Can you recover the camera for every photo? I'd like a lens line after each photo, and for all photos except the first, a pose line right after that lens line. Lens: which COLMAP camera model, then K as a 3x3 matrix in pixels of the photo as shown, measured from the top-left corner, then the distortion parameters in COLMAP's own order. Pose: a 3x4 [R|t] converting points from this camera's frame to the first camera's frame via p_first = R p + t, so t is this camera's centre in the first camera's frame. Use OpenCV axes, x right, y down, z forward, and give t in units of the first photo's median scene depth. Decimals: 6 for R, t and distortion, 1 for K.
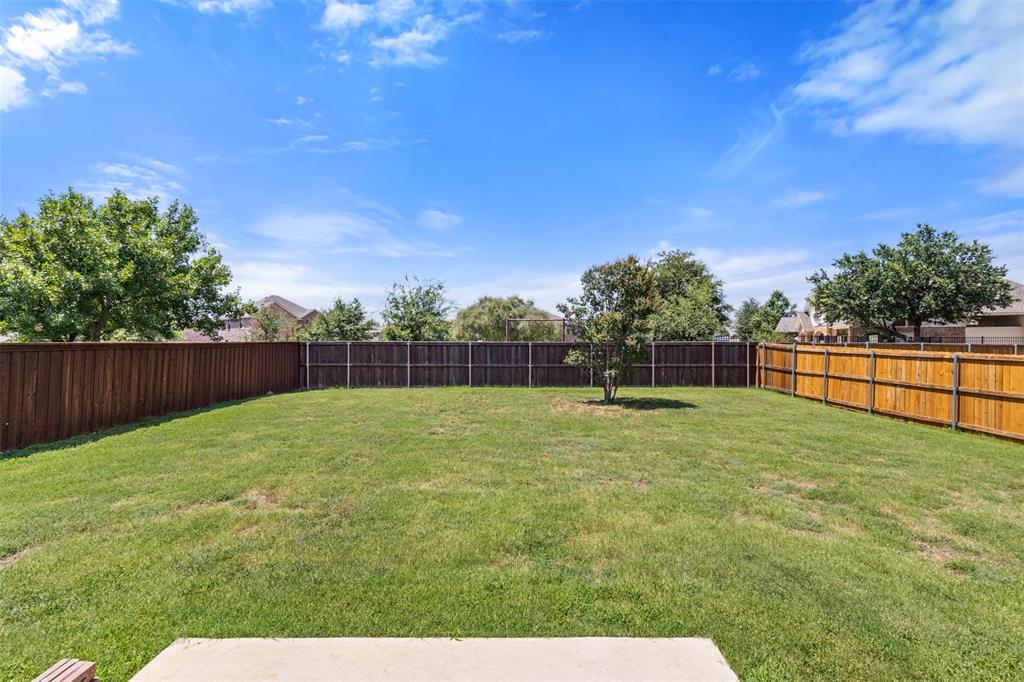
lens RADIAL K [[471.0, 0, 513.1], [0, 471.0, 334.5], [0, 0, 1]] dist [0.000666, 0.000347]
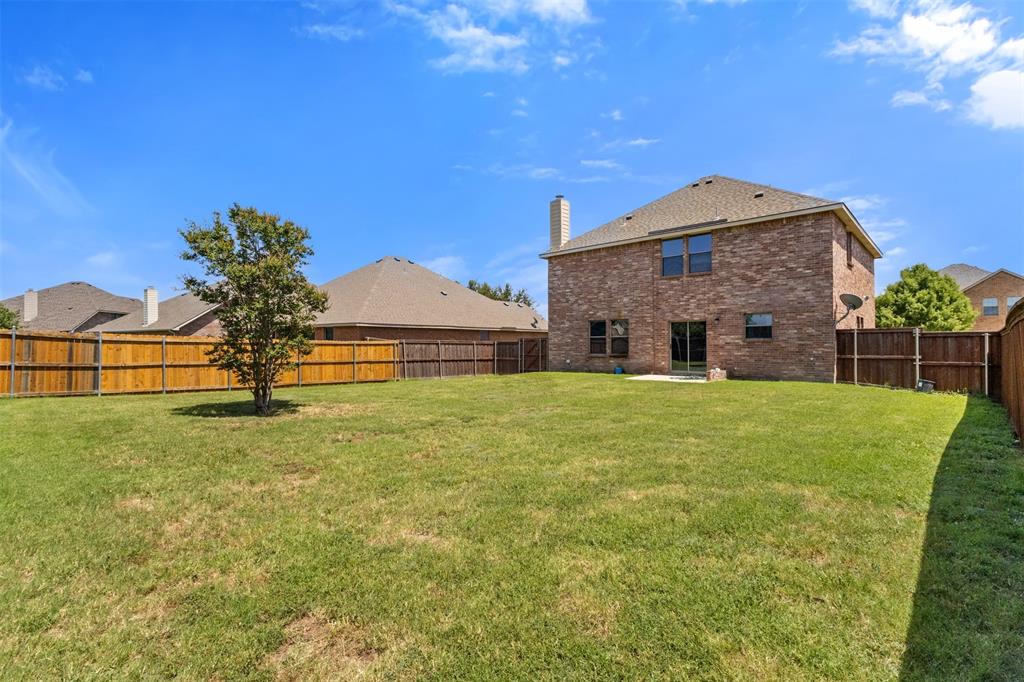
lens RADIAL K [[478.7, 0, 510.2], [0, 478.7, 345.9], [0, 0, 1]] dist [0.003134, 0.000768]
pose [[-0.733252, -0.060440, 0.677266, -0.490925], [-0.055164, 0.998046, 0.029342, -0.019472], [-0.677716, -0.015846, -0.735153, 1.184258]]
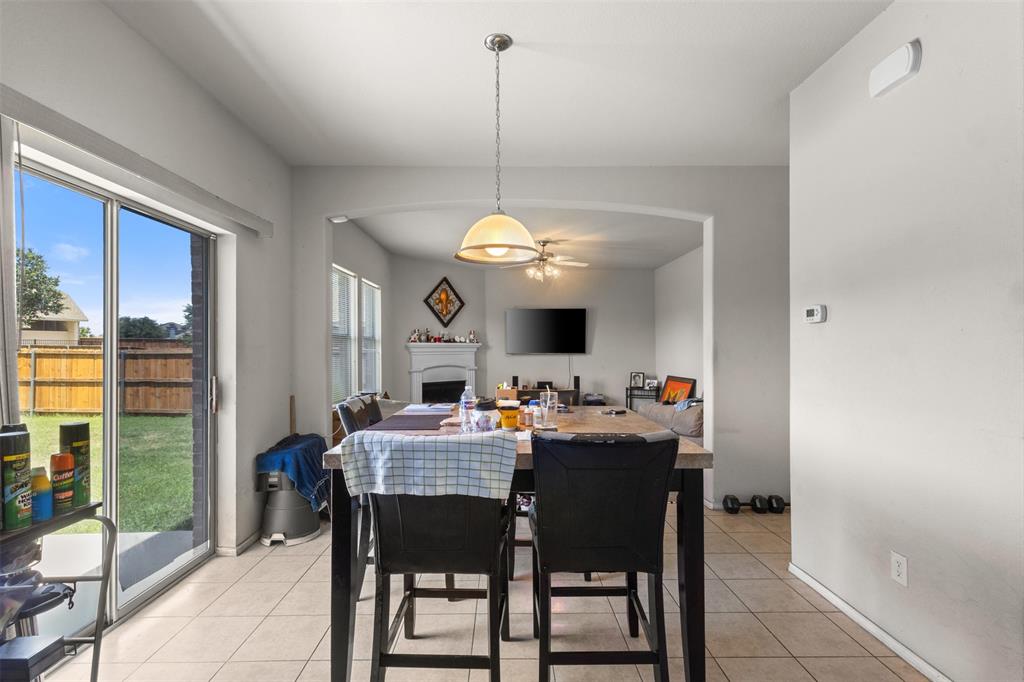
lens RADIAL K [[478.7, 0, 510.2], [0, 478.7, 345.9], [0, 0, 1]] dist [0.003134, 0.000768]
pose [[-0.012765, 0.004338, 0.999909, -0.180192], [-0.014537, 0.999884, -0.004523, 0.013695], [-0.999813, -0.014593, -0.012701, -0.110126]]
